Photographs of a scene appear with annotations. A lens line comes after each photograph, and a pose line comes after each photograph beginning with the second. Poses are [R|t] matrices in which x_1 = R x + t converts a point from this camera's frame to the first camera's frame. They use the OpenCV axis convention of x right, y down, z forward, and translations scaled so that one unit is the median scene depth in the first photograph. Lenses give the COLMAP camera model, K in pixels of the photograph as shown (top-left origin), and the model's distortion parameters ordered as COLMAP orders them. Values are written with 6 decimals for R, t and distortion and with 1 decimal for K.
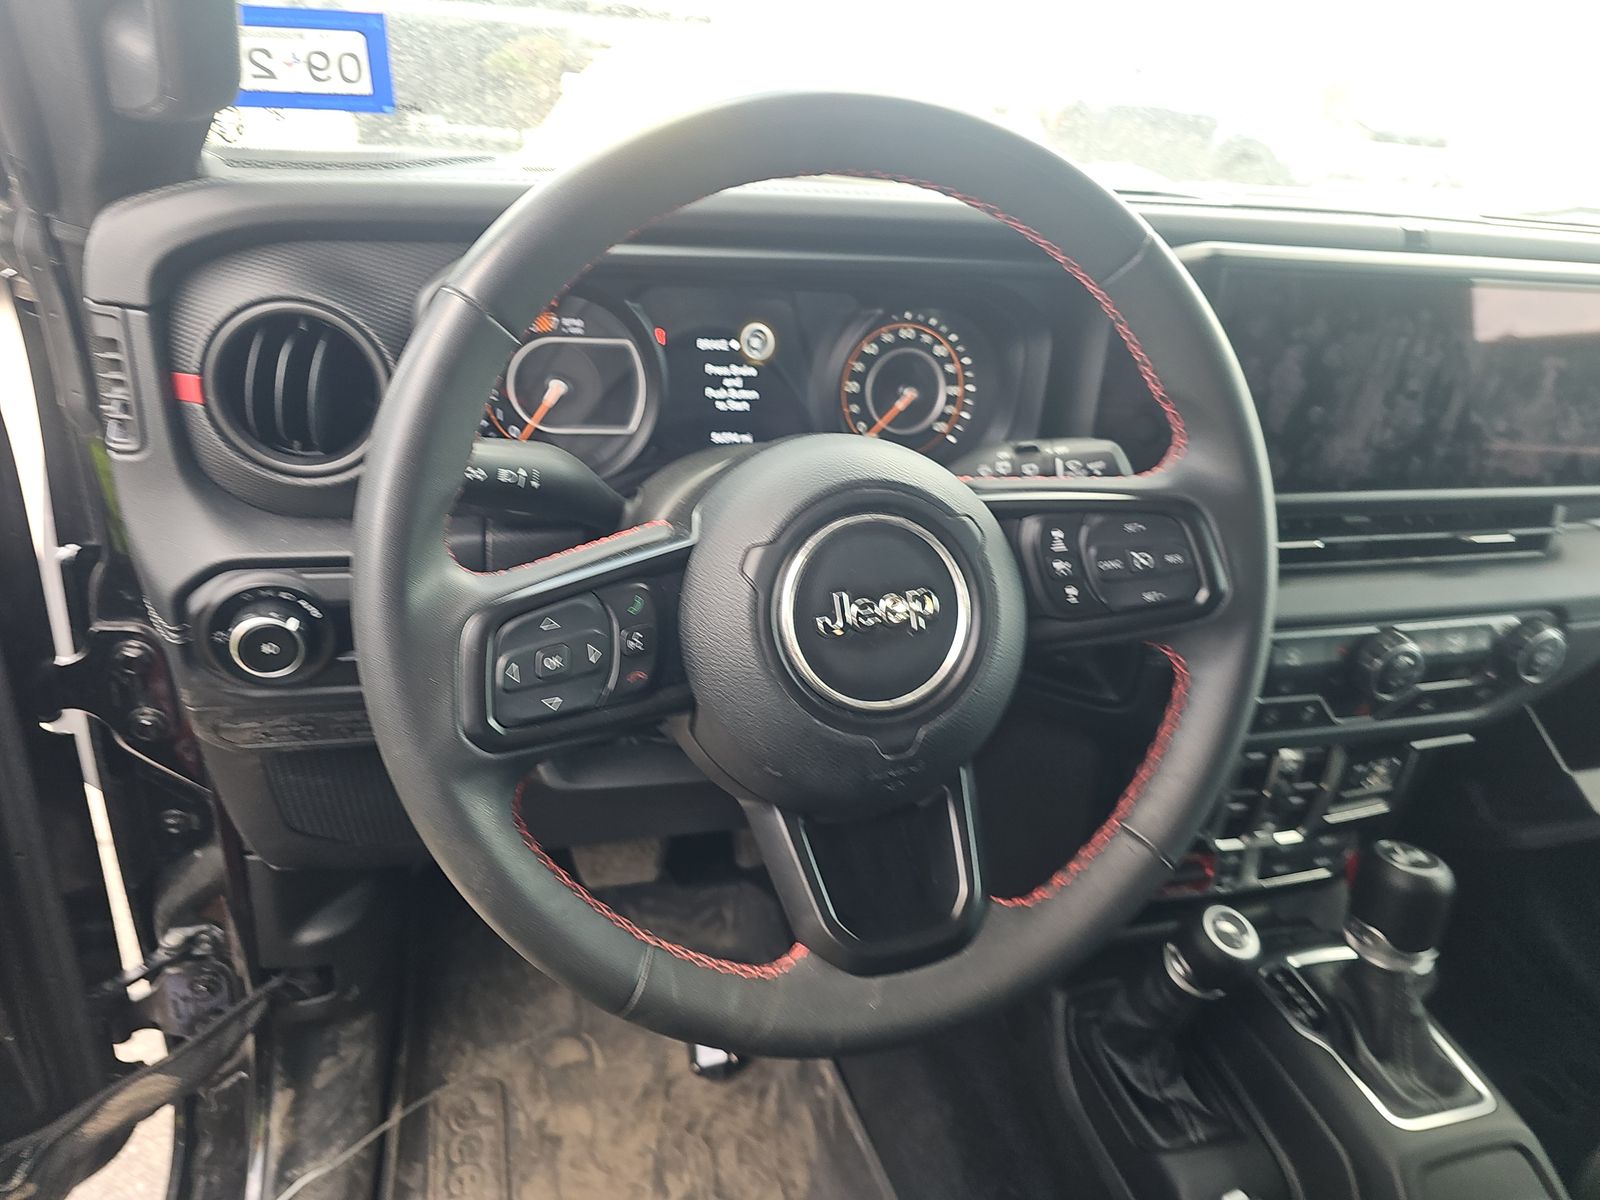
lens RADIAL K [[1057.0, 0, 800.0], [0, 1057.0, 600.0], [0, 0, 1]] dist [-0.006596, -0.004710]
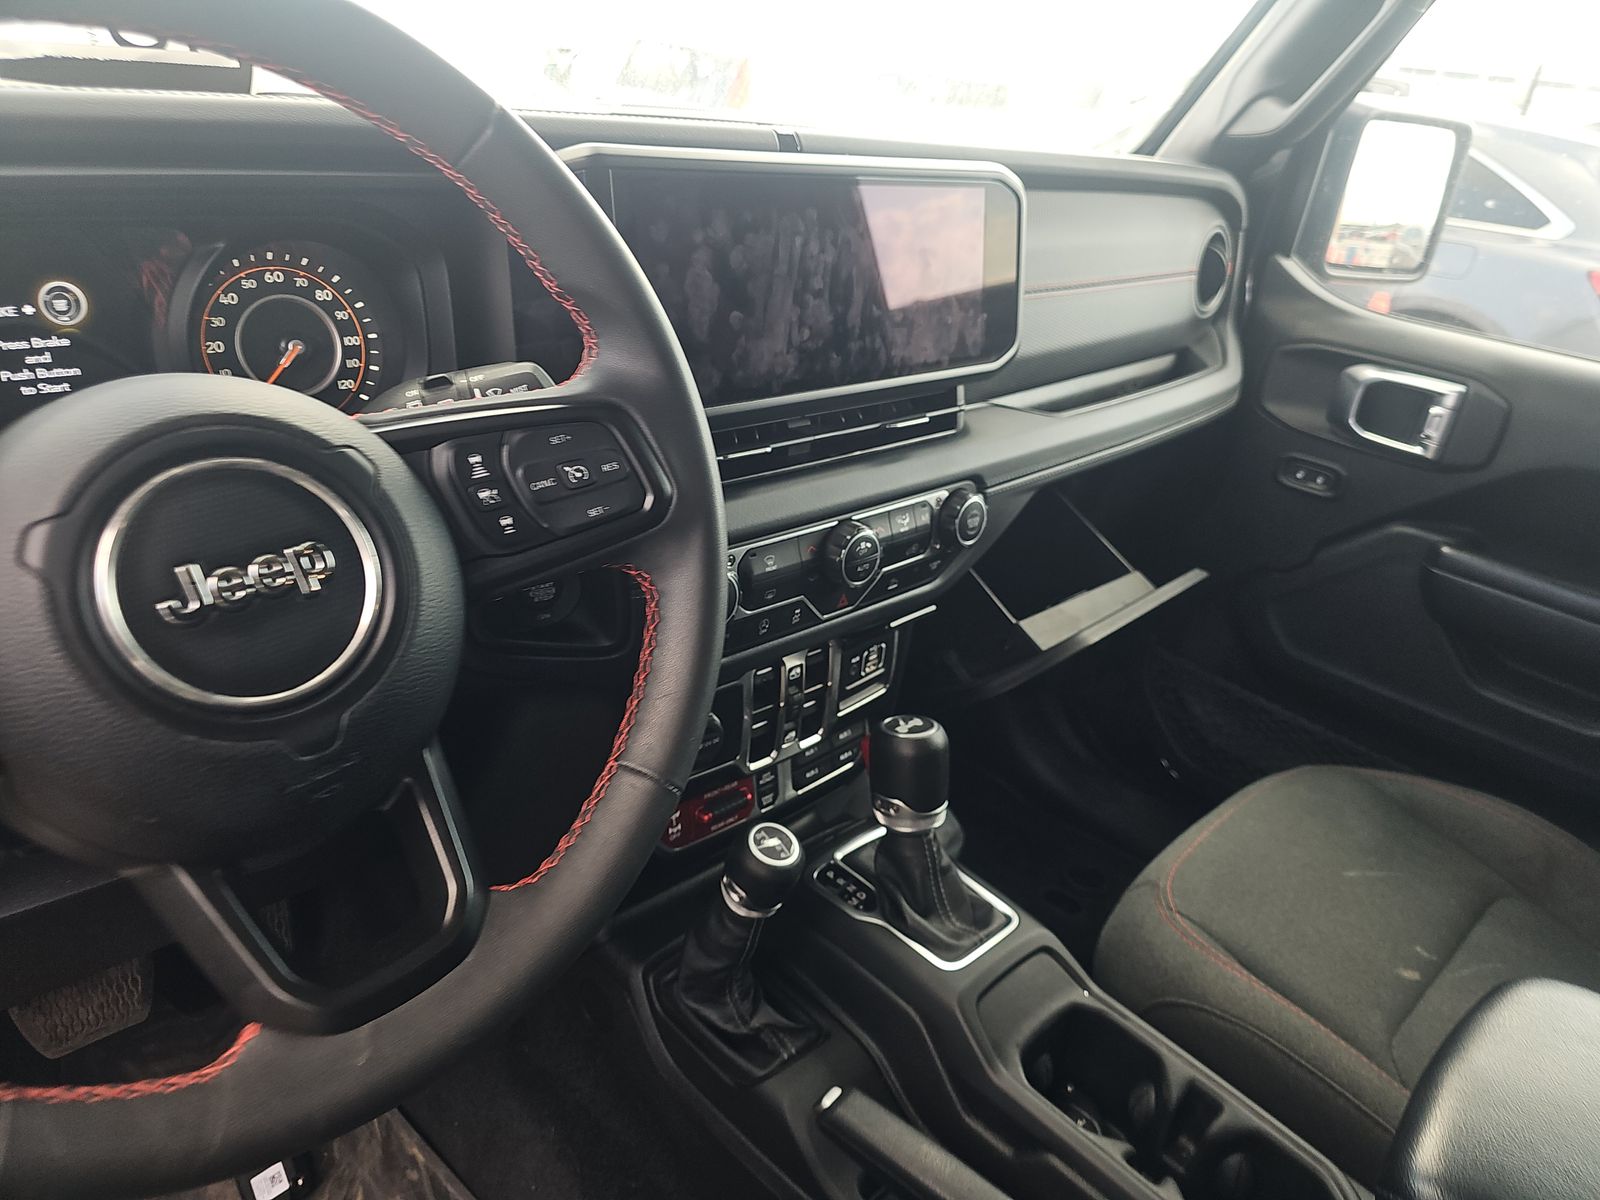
lens RADIAL K [[1073.7, 0, 834.3], [0, 1073.7, 603.3], [0, 0, 1]] dist [0.033995, -0.038130]
pose [[0.869740, -0.213657, 0.444863, 0.052084], [0.208166, 0.976137, 0.061835, 0.039008], [-0.447459, 0.038825, 0.893461, 0.049426]]
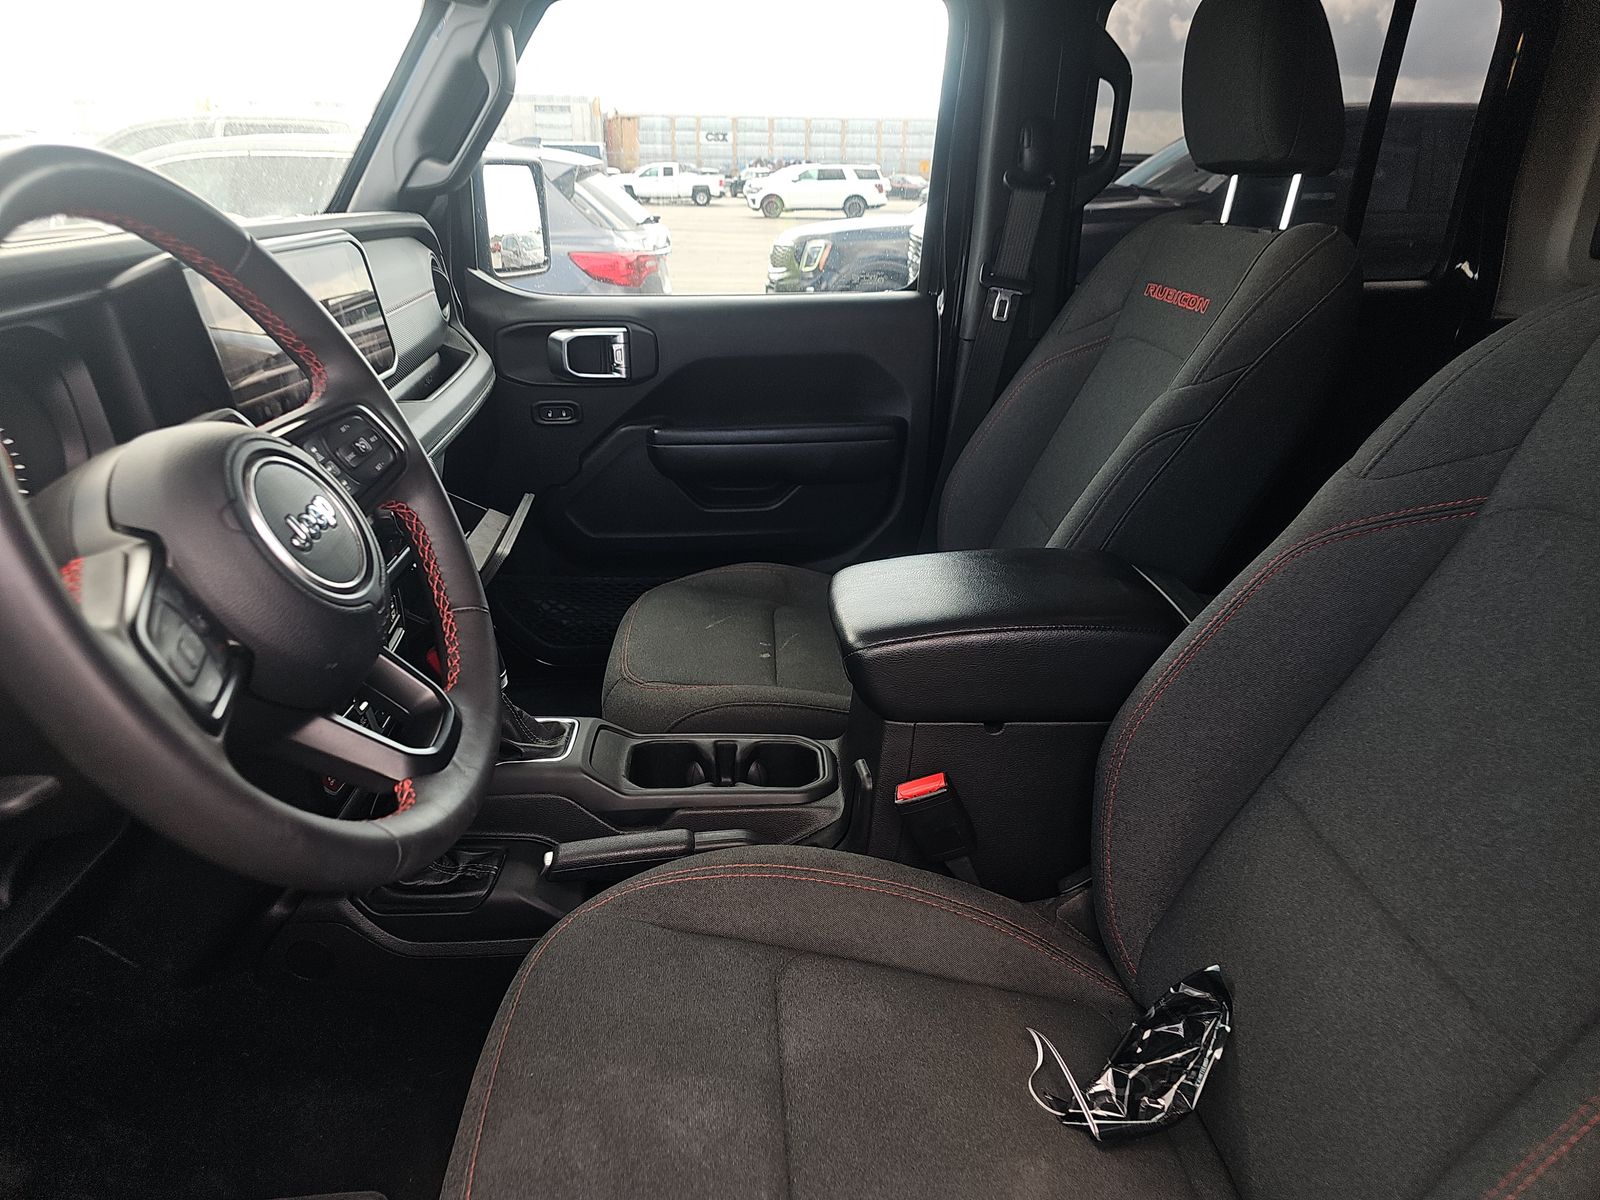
lens RADIAL K [[1069.0, 0, 800.0], [0, 1069.0, 600.0], [0, 0, 1]] dist [0.032205, -0.002080]
pose [[0.209327, -0.443930, 0.871268, -0.662786], [0.480063, 0.822895, 0.303945, -0.020211], [-0.851893, 0.354640, 0.385368, -0.013160]]
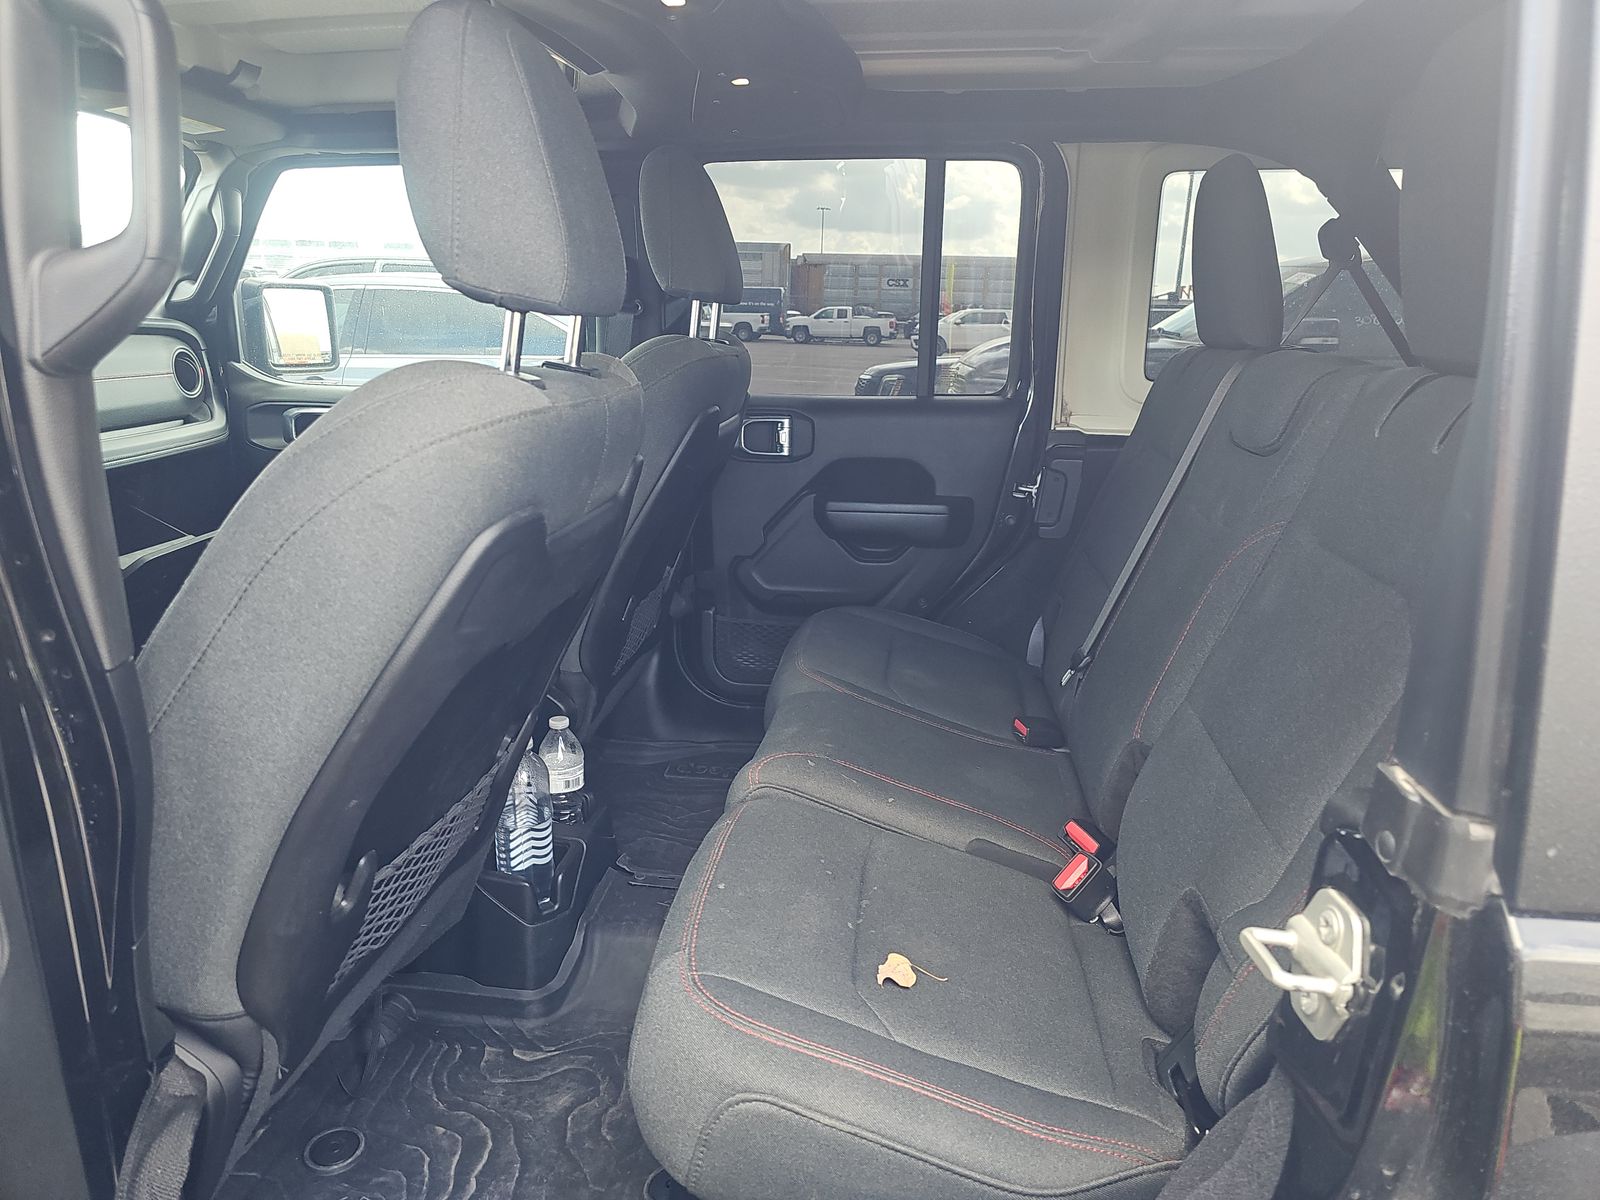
lens RADIAL K [[1087.5, 0, 800.0], [0, 1087.5, 600.0], [0, 0, 1]] dist [0.024988, 0.000103]
pose [[0.364794, -0.317586, 0.875251, -0.824581], [0.457610, 0.879816, 0.128517, 0.698625], [-0.810875, 0.353641, 0.466282, -1.302071]]
